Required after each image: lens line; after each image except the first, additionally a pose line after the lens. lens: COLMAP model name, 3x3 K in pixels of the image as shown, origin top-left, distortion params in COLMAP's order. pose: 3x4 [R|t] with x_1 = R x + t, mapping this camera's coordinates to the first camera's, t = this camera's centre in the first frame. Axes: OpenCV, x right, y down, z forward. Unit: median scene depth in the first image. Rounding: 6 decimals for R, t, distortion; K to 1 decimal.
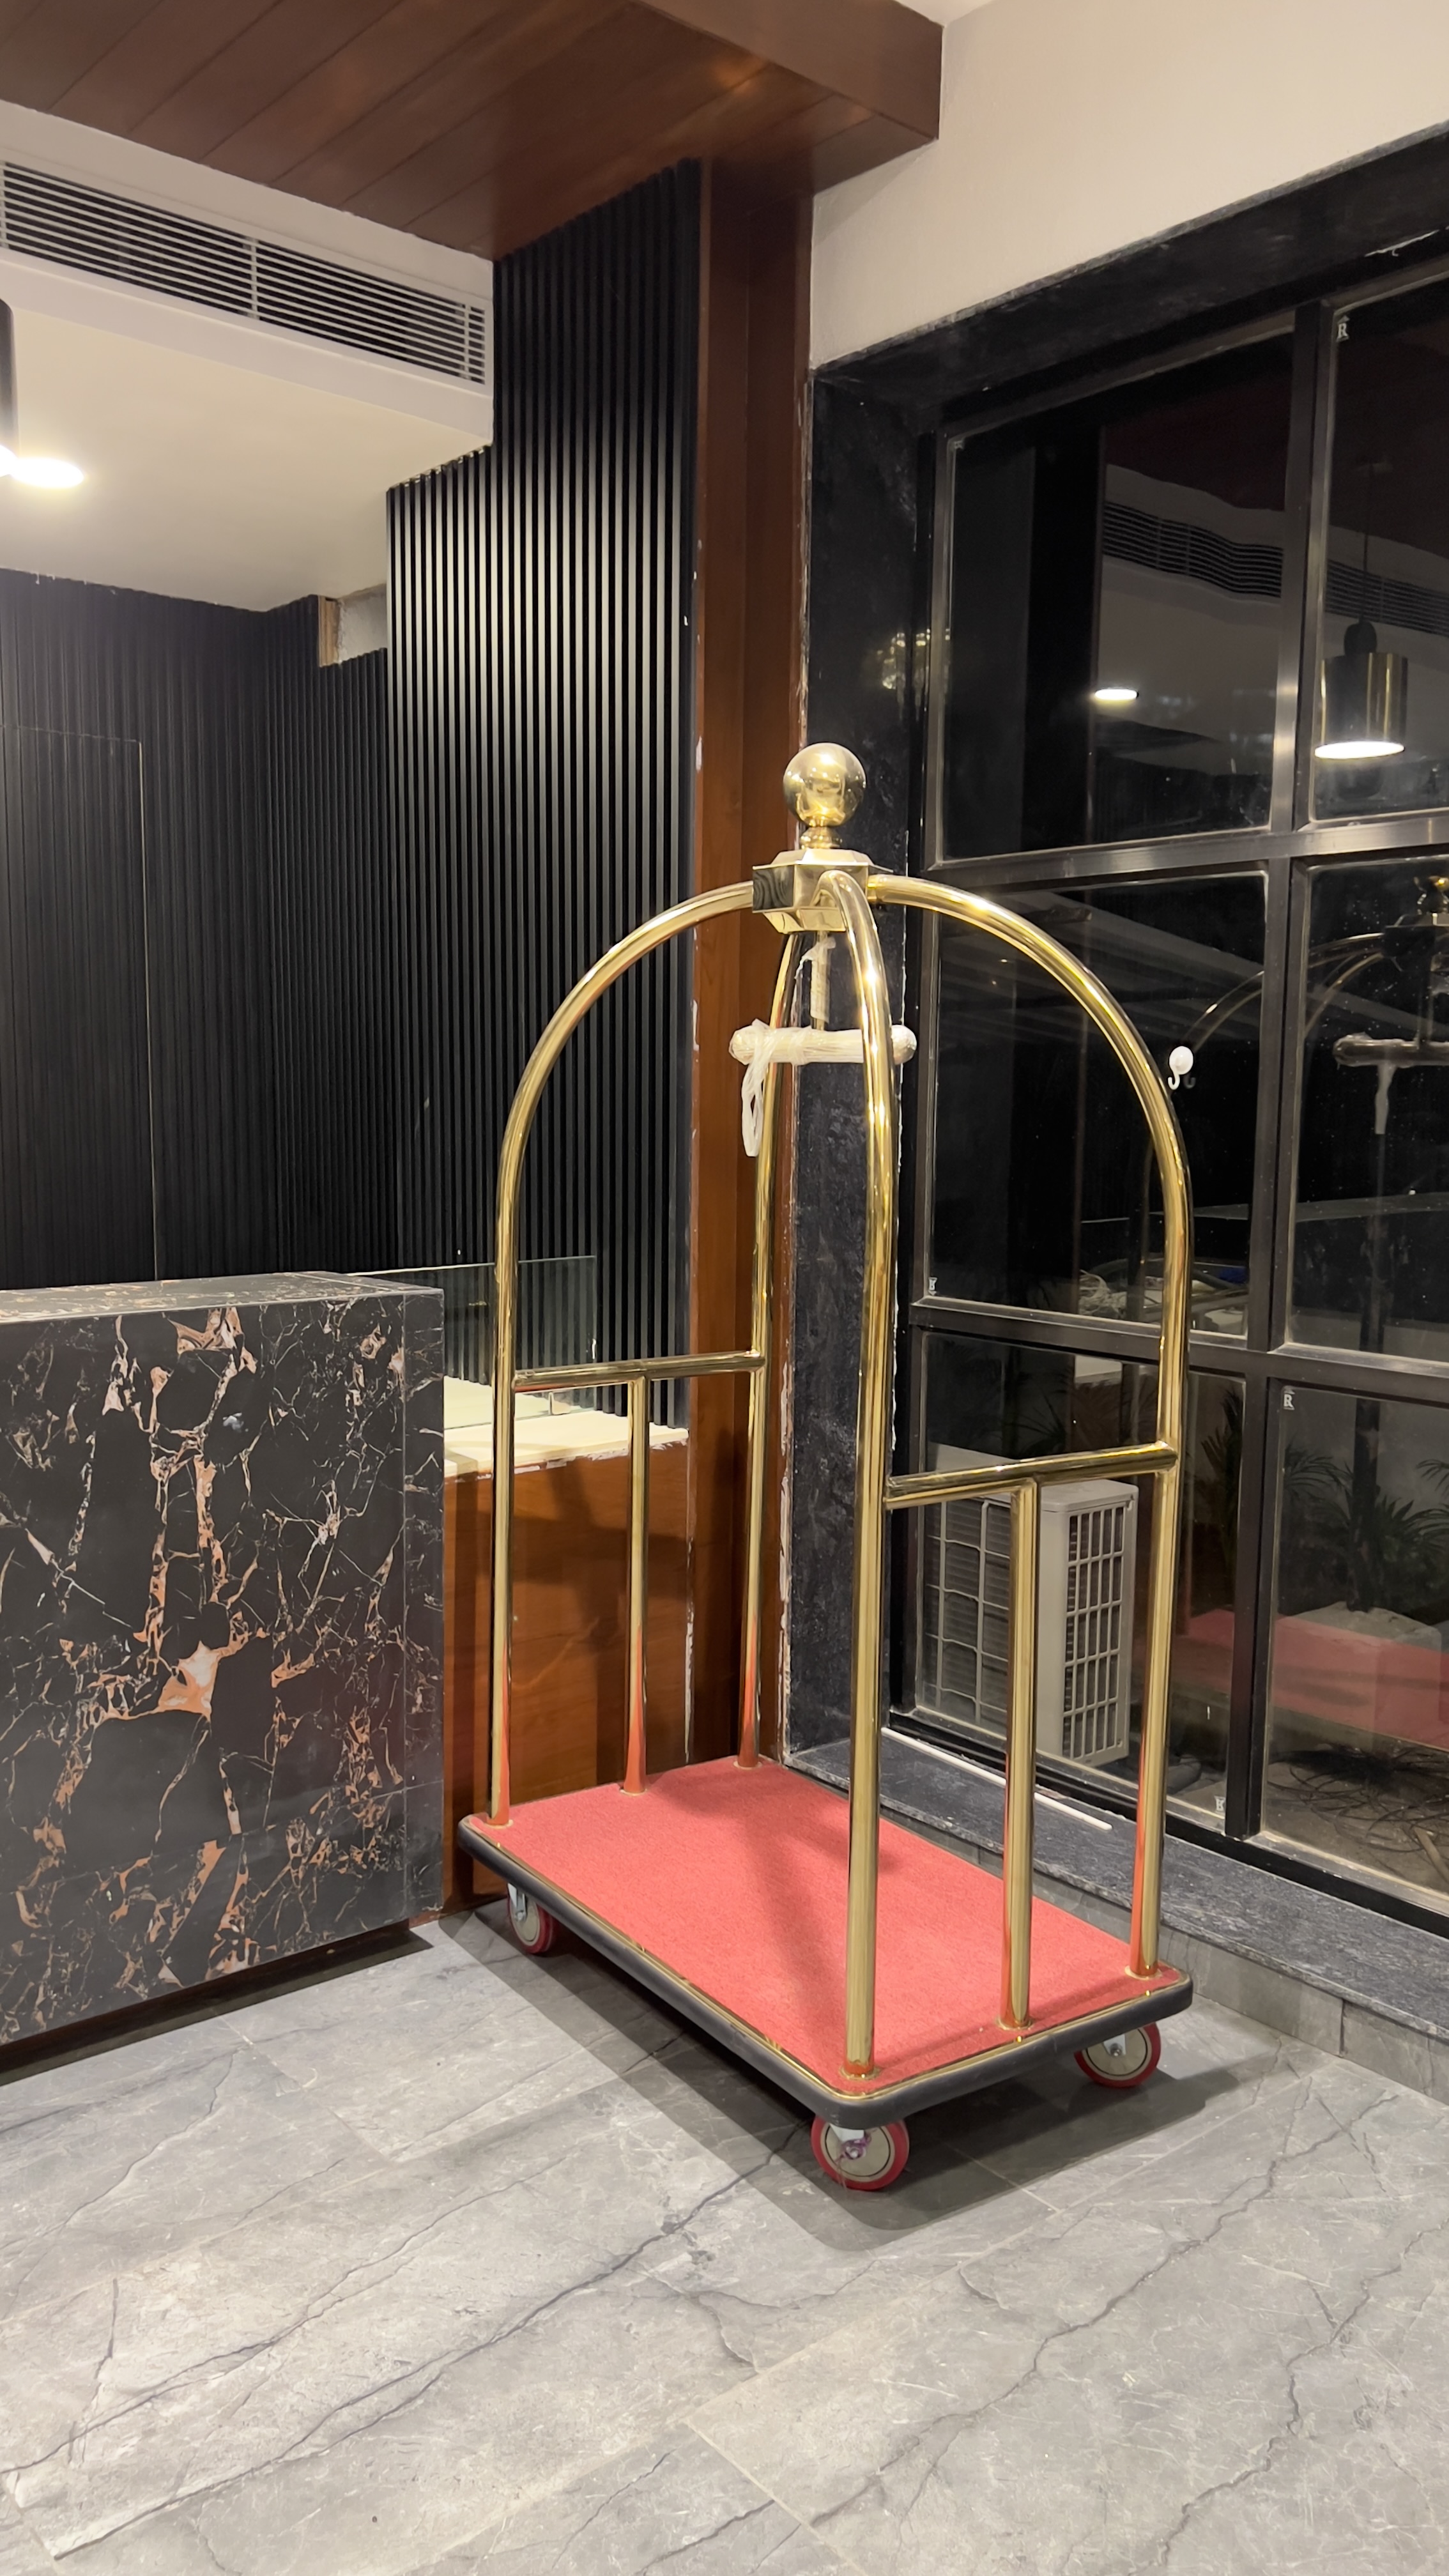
lens RADIAL K [[1937.5, 0, 722.2], [0, 1937.5, 1309.5], [0, 0, 1]] dist [0.045917, -0.000572]
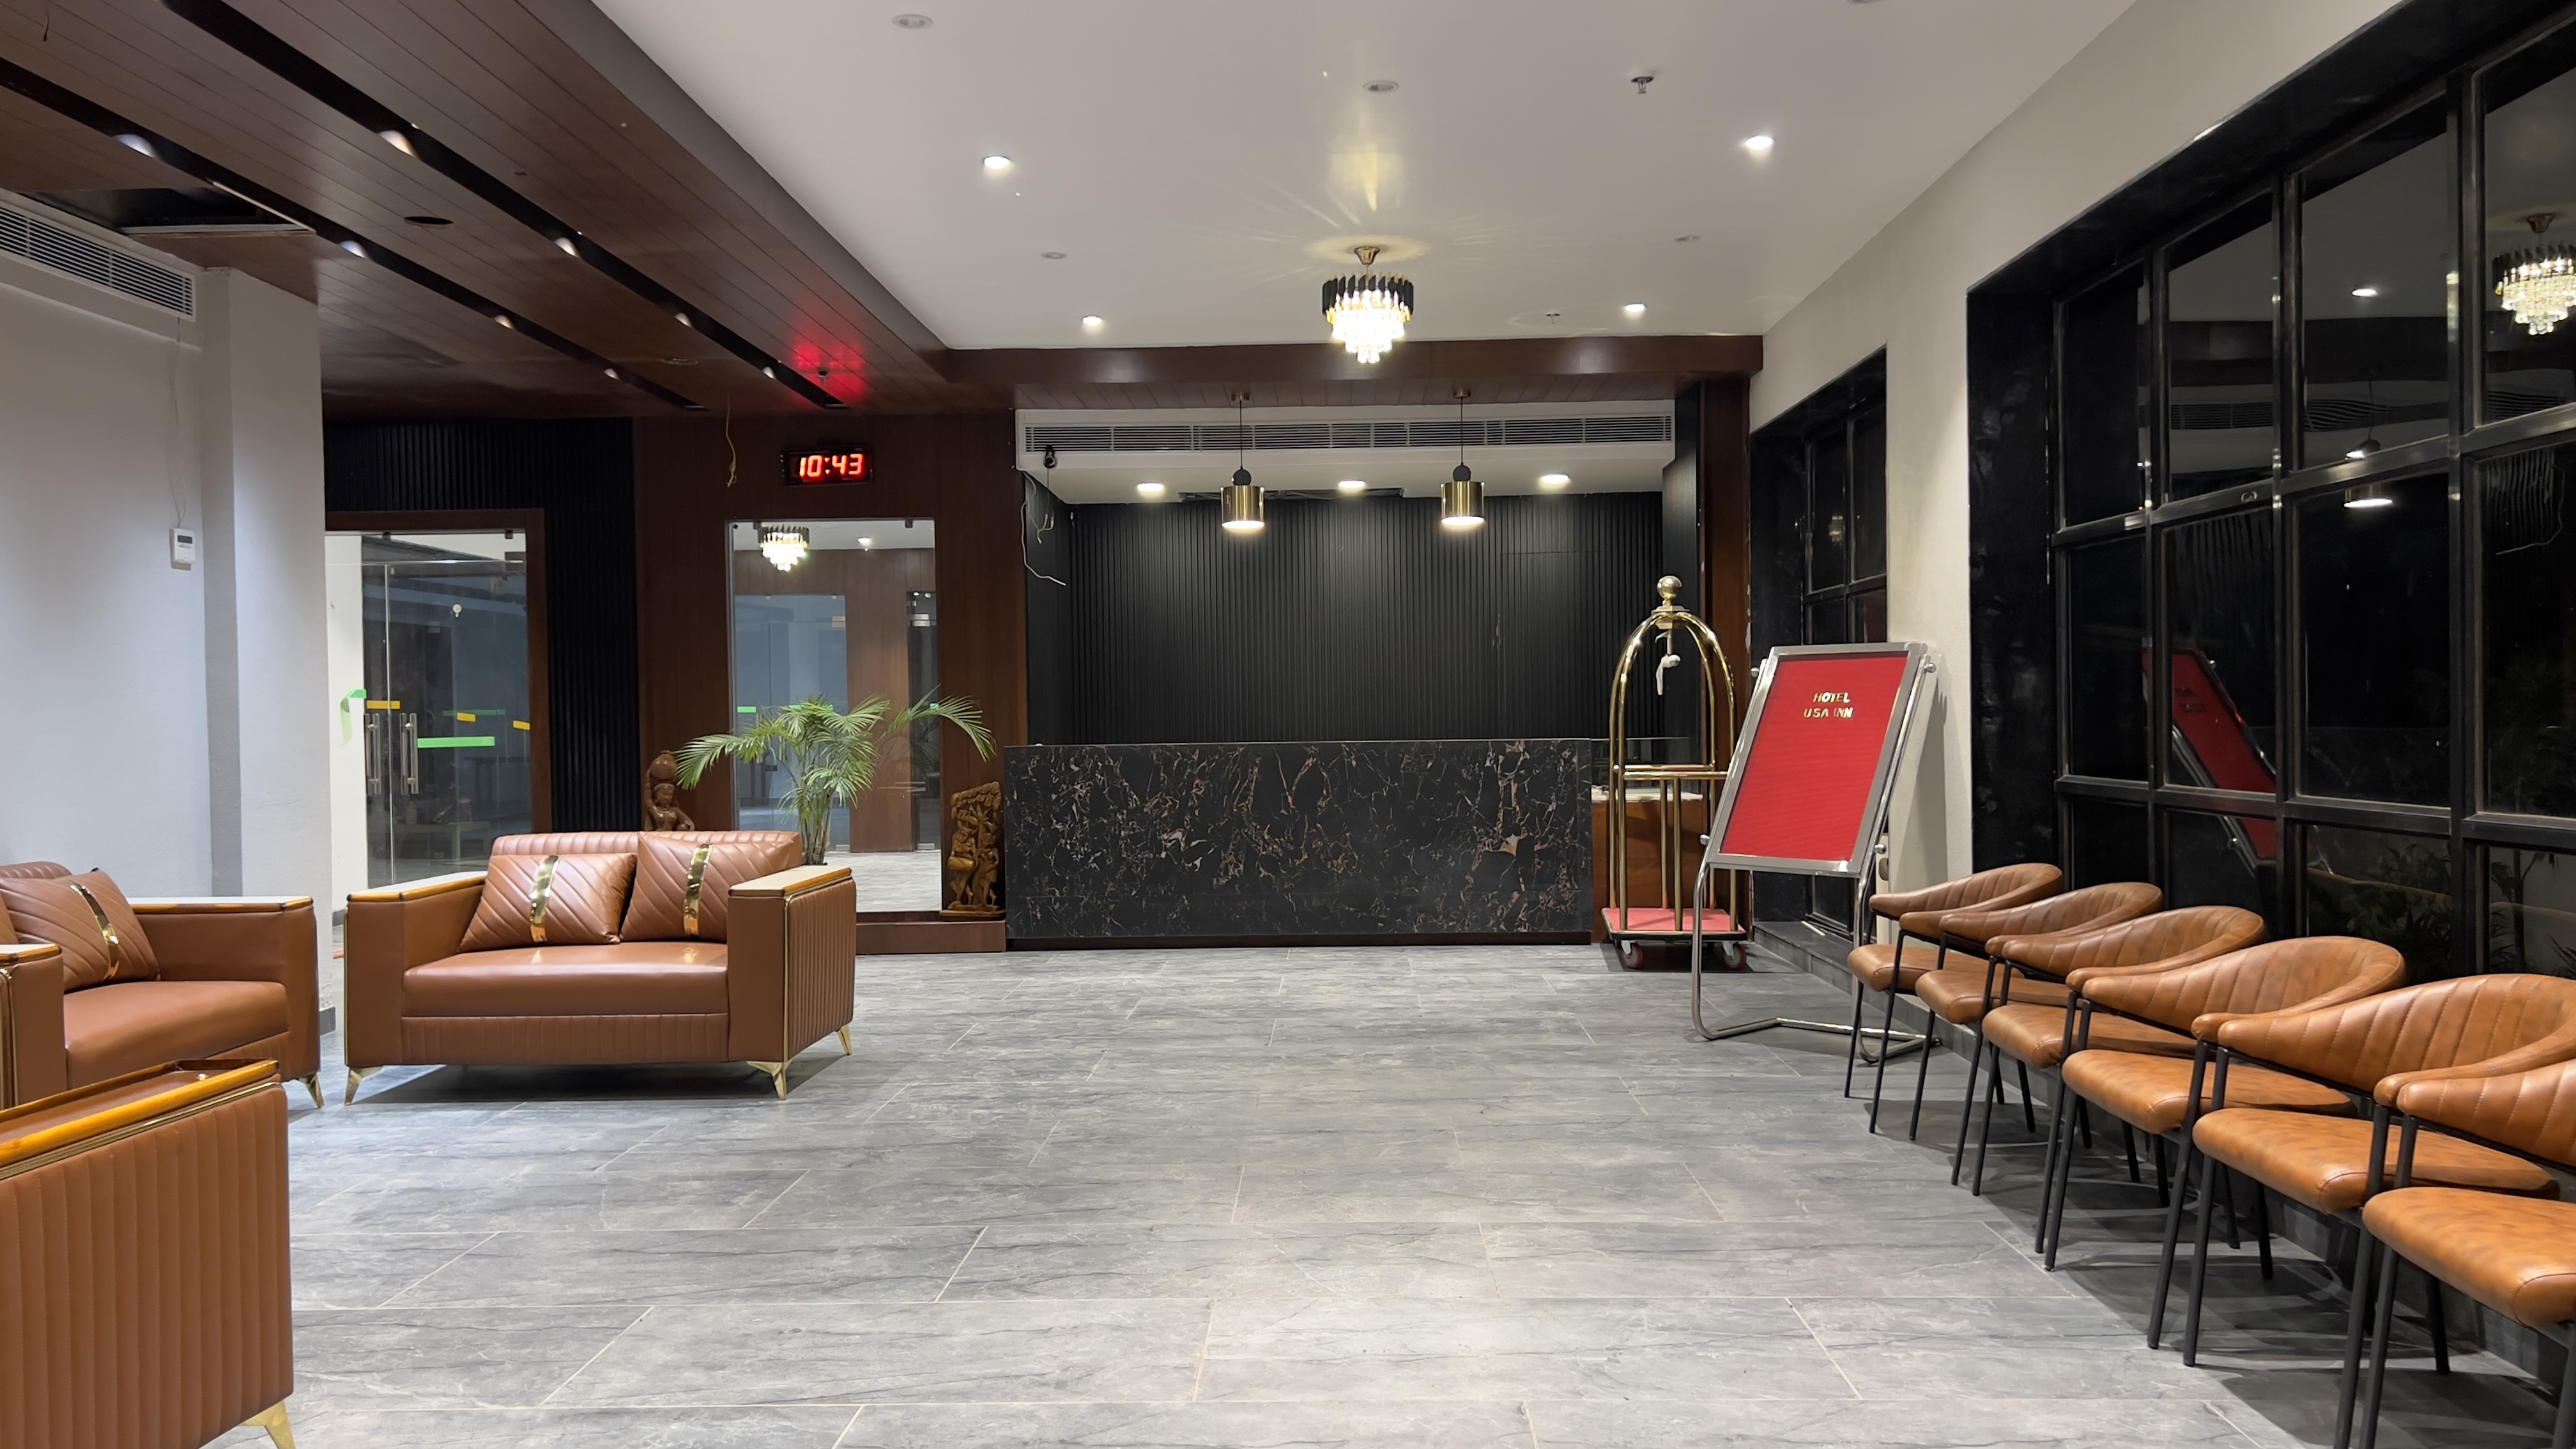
lens RADIAL K [[1937.5, 0, 1281.4], [0, 1937.5, 726.6], [0, 0, 1]] dist [0.045917, -0.000572]
pose [[0.744341, -0.017182, -0.667579, 1.804212], [-0.057125, 0.994367, -0.089285, 0.317846], [0.665352, 0.104594, 0.739166, -1.947984]]
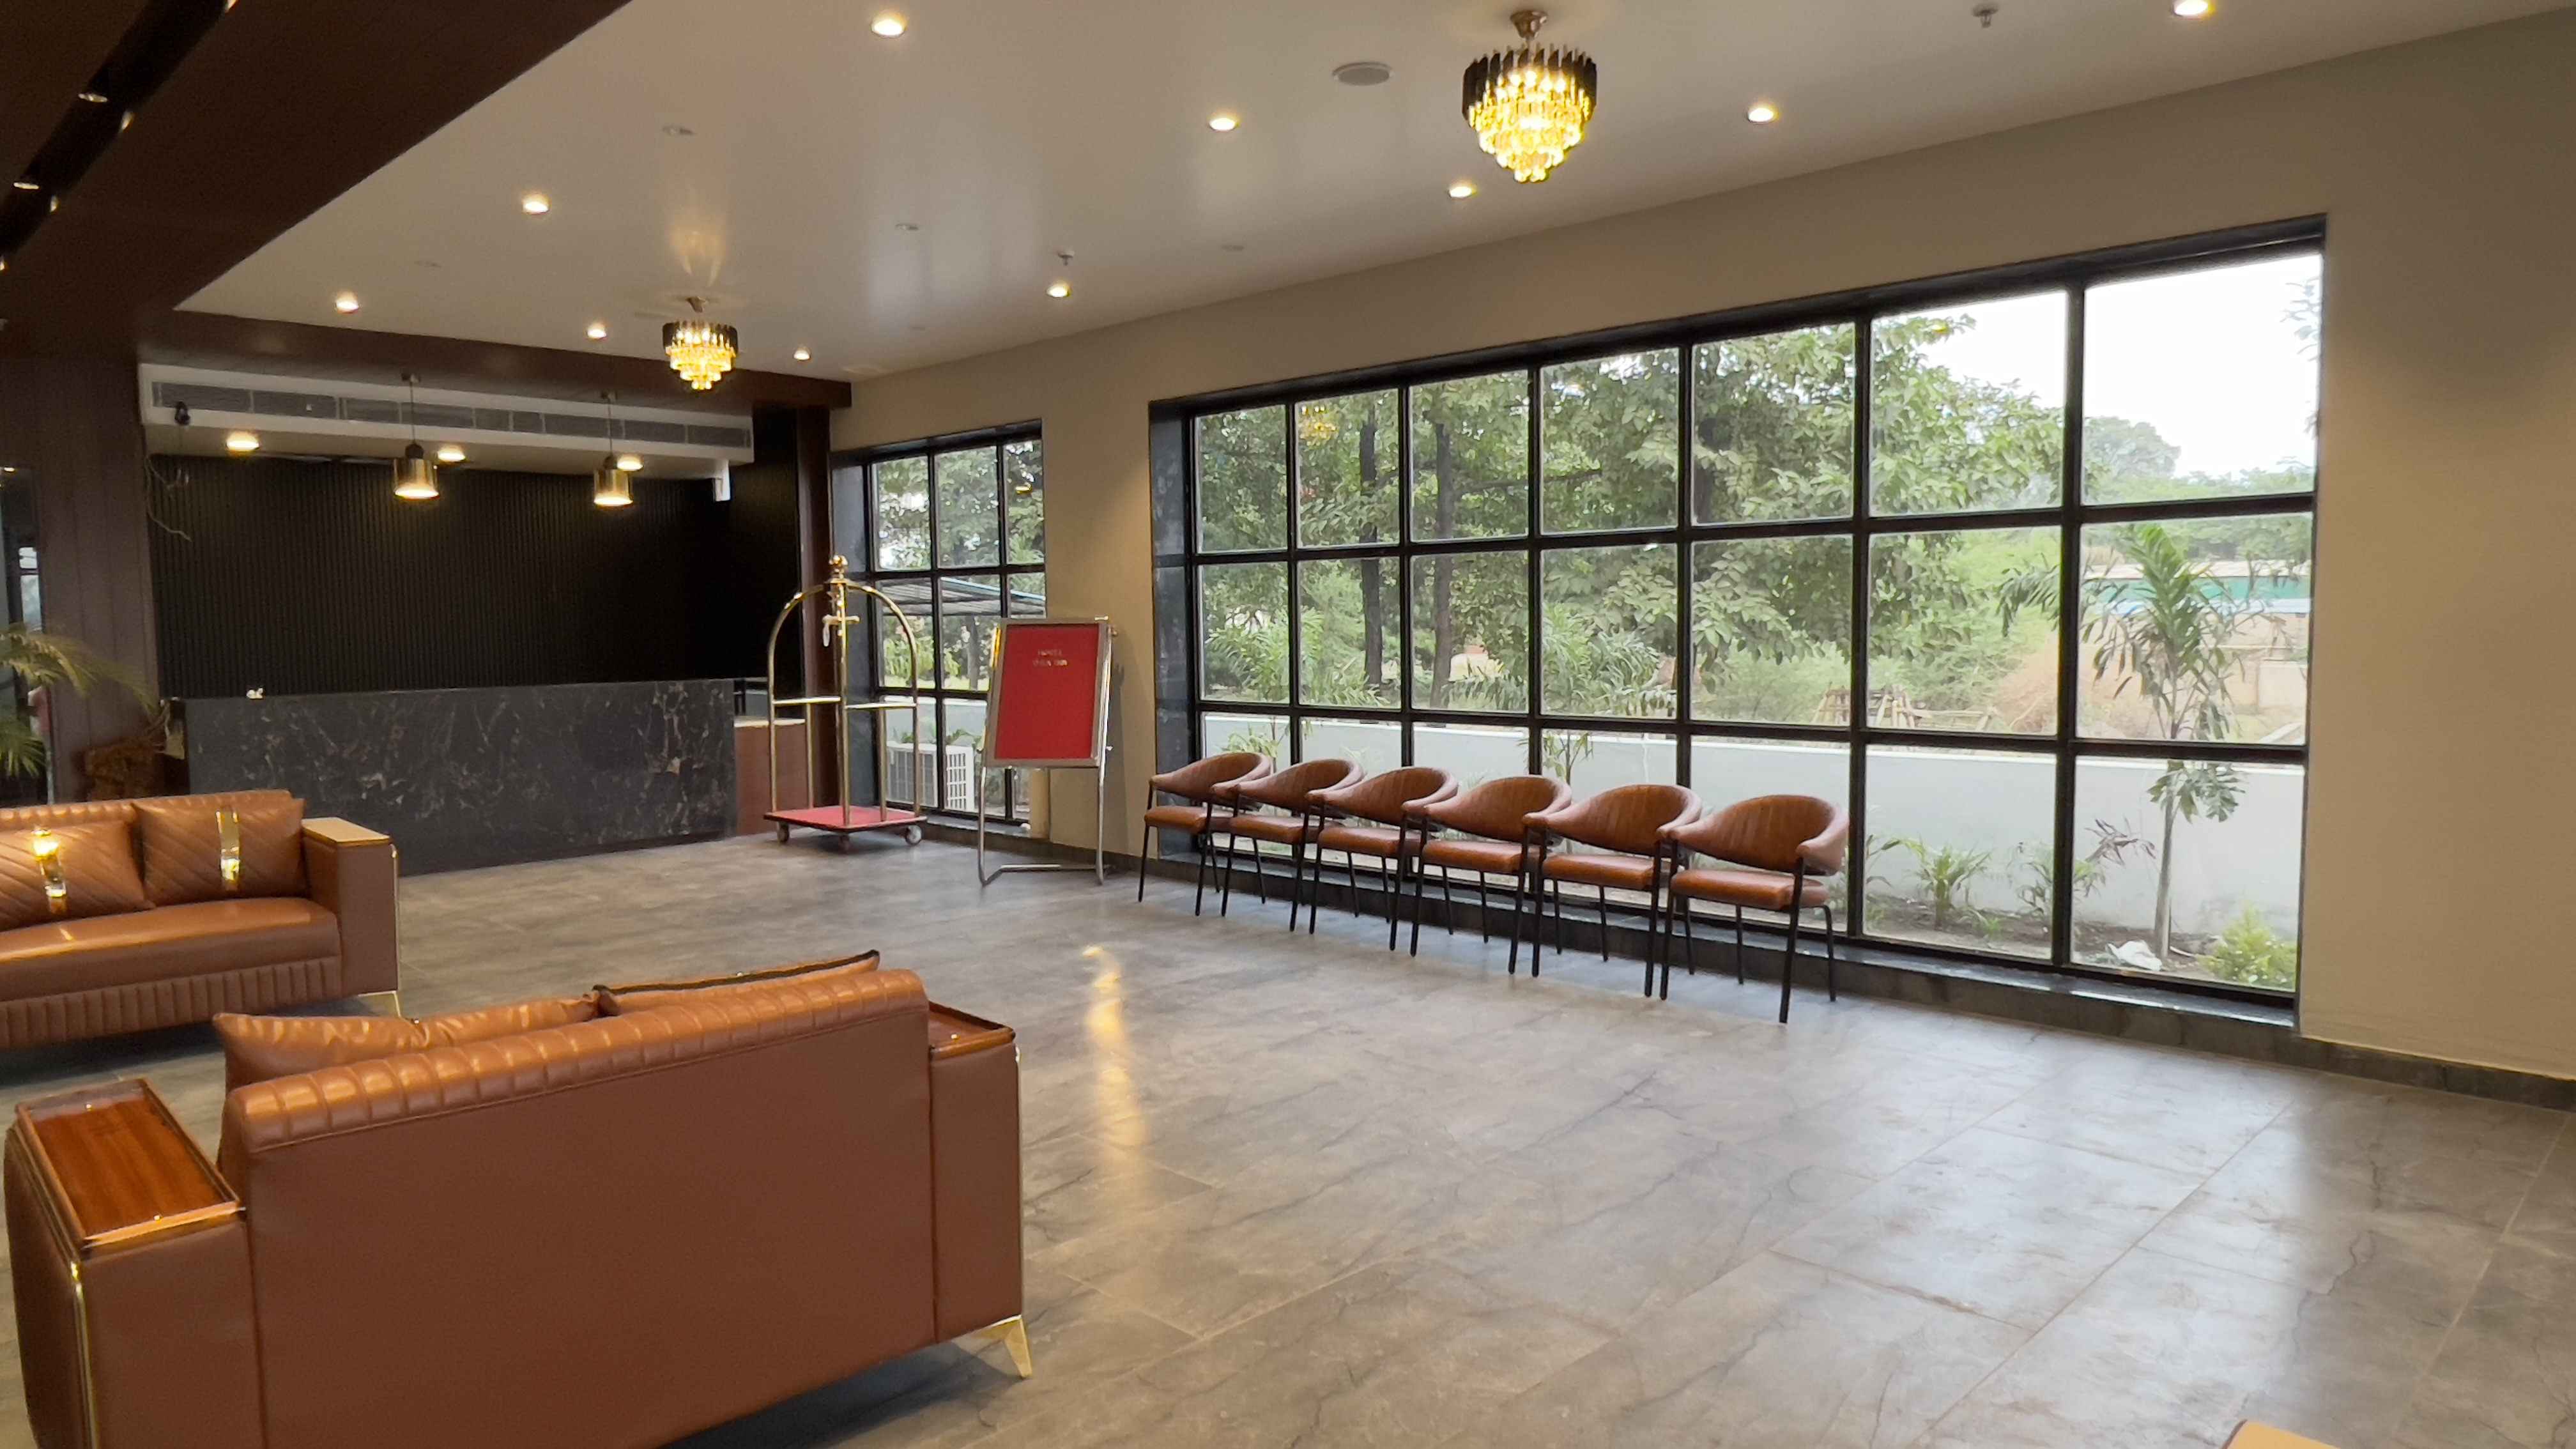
lens RADIAL K [[1582.6, 0, 1277.8], [0, 1582.6, 725.3], [0, 0, 1]] dist [0.003770, 0.000631]
pose [[0.996918, -0.034146, 0.070633, 0.861865], [0.037883, 0.997915, -0.052263, 0.341866], [-0.068702, 0.054777, 0.996132, -2.742136]]
